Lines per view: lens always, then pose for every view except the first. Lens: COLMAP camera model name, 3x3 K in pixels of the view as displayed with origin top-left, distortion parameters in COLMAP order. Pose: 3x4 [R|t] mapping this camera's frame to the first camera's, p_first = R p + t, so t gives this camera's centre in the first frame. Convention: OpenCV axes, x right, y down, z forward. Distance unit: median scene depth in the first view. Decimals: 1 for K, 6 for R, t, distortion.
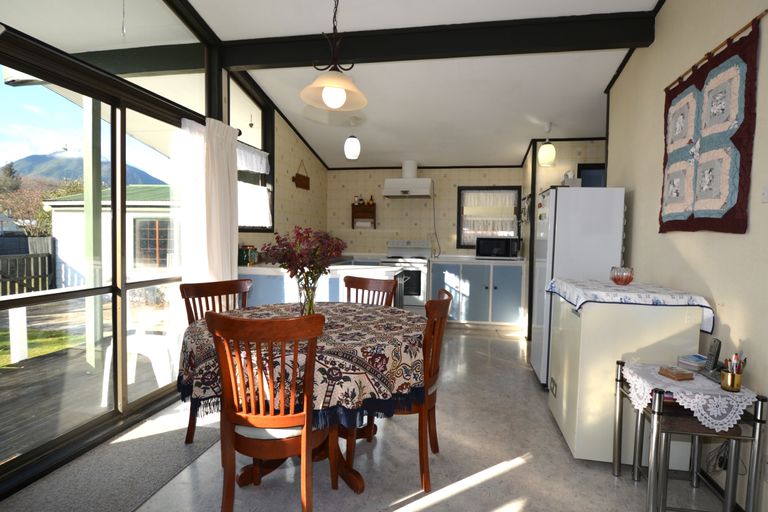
lens RADIAL K [[419.9, 0, 384.5], [0, 419.9, 252.0], [0, 0, 1]] dist [-0.005455, -0.001747]
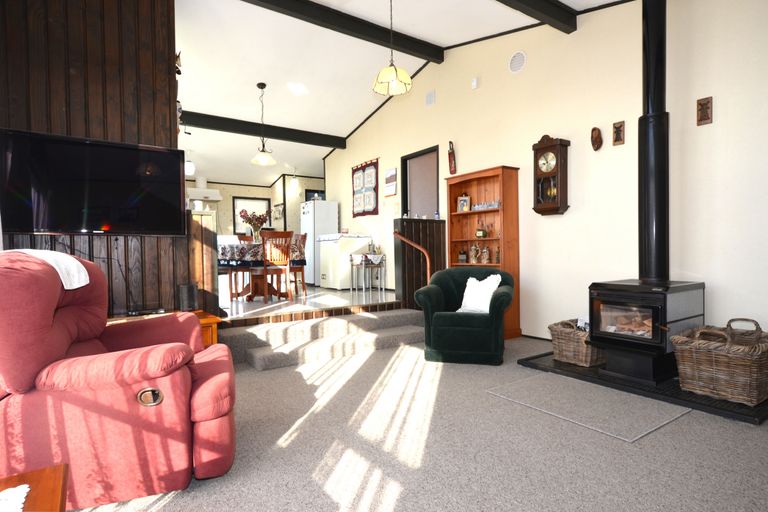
lens RADIAL K [[419.9, 0, 383.4], [0, 419.9, 255.5], [0, 0, 1]] dist [-0.005455, -0.001747]
pose [[0.711856, -0.030338, 0.701670, -1.264063], [0.048724, 0.998793, -0.006247, 0.248383], [-0.700633, 0.038635, 0.712475, -1.228876]]
